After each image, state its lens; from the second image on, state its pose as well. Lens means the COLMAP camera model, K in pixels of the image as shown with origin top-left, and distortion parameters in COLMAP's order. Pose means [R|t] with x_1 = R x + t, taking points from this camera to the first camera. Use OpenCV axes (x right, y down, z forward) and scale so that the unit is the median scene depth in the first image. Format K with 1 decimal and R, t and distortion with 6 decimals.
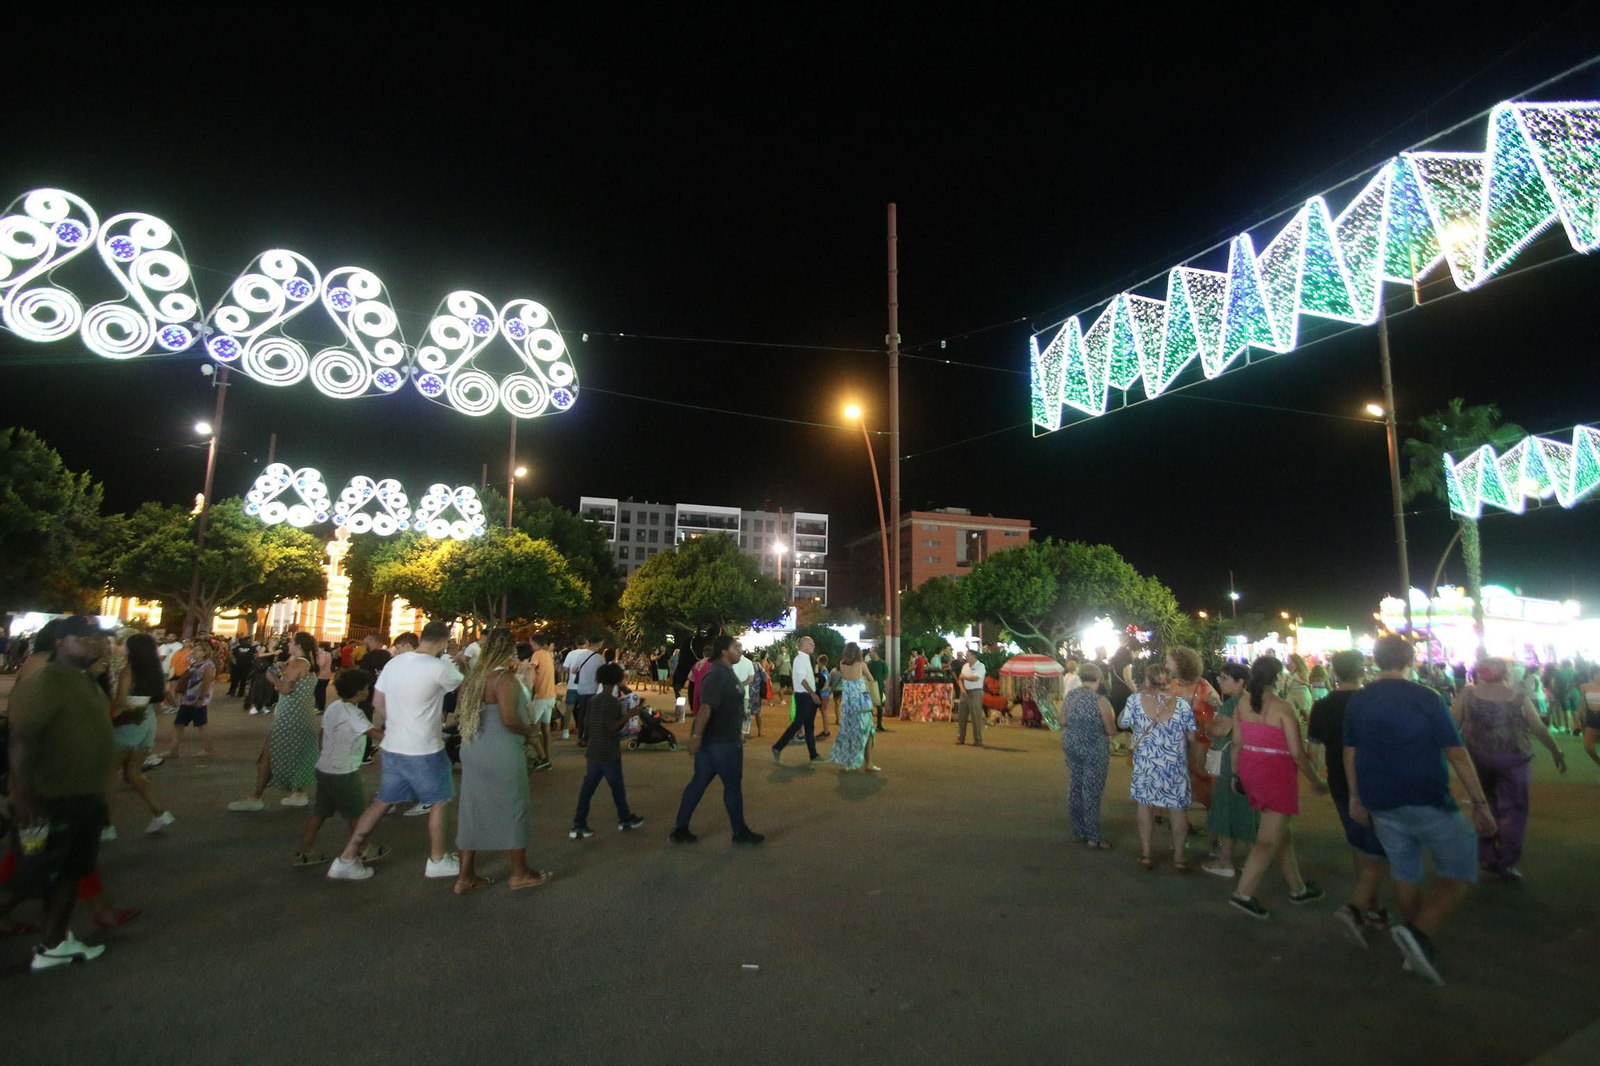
lens RADIAL K [[819.6, 0, 804.3], [0, 819.6, 559.5], [0, 0, 1]] dist [-0.014509, -0.002246]
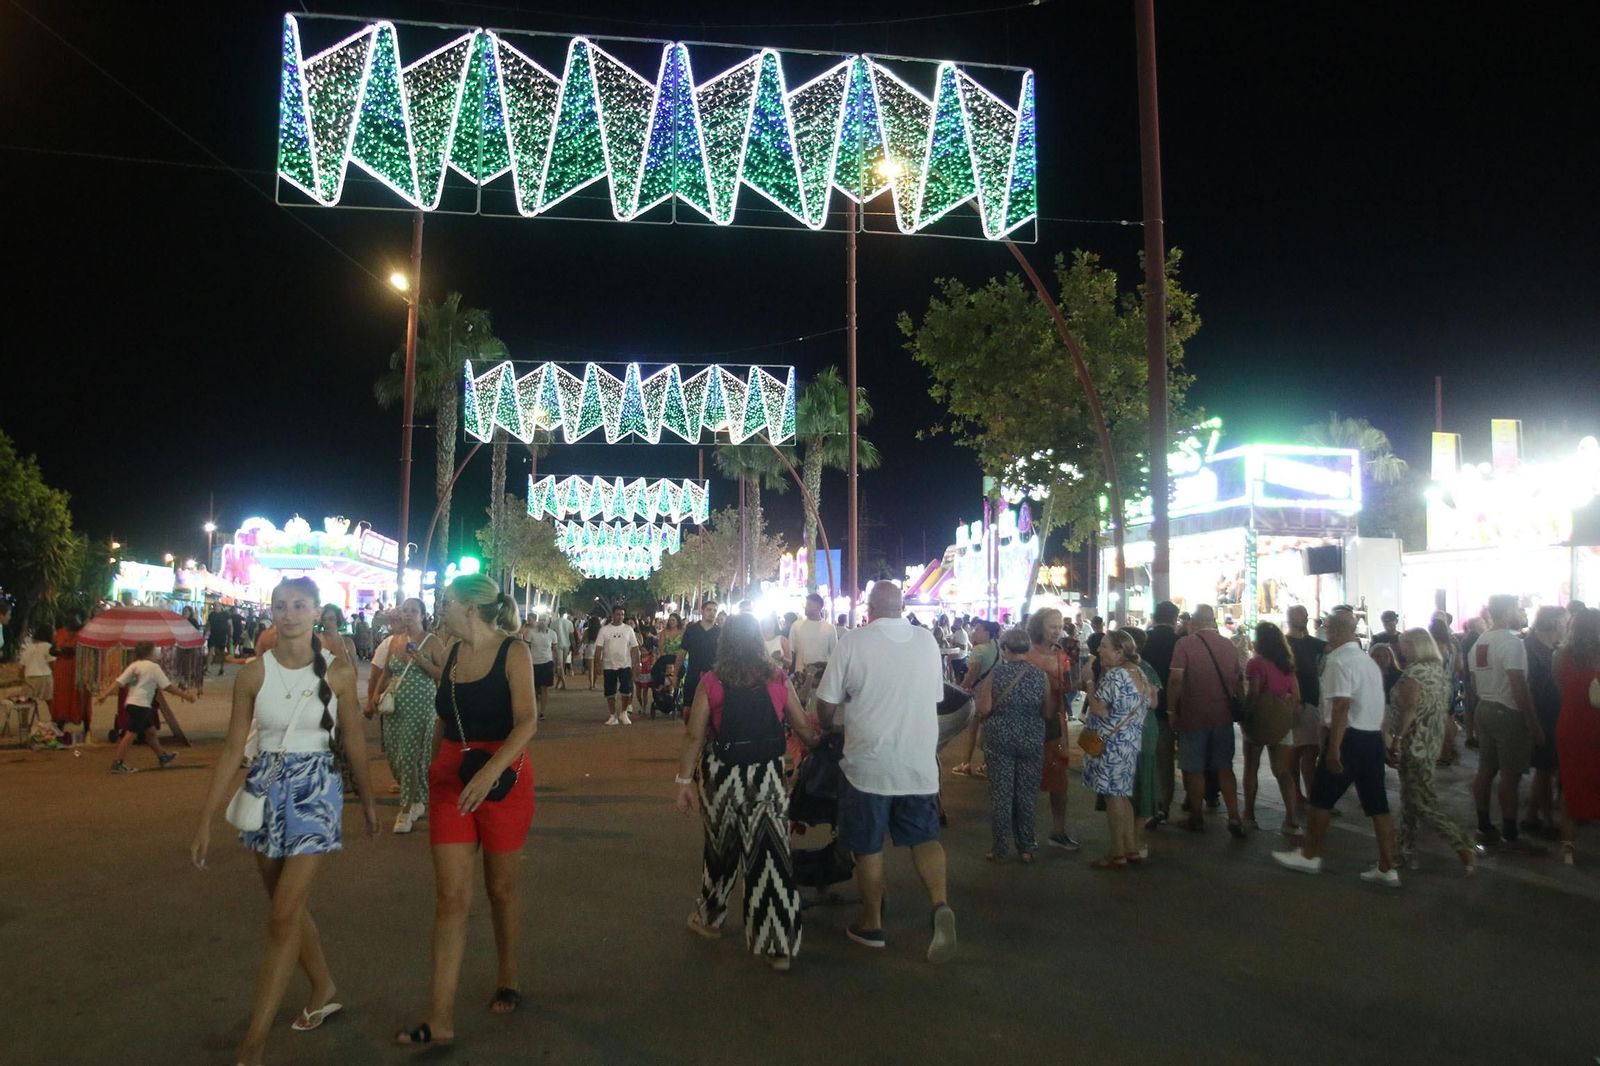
lens RADIAL K [[1321.5, 0, 593.3], [0, 1321.5, 548.5], [0, 0, 1]] dist [-0.035638, -0.003471]
pose [[0.282631, 0.038367, 0.958461, -0.577131], [-0.115686, 0.993270, -0.005647, 0.066678], [-0.952227, -0.109285, 0.285168, 0.653811]]
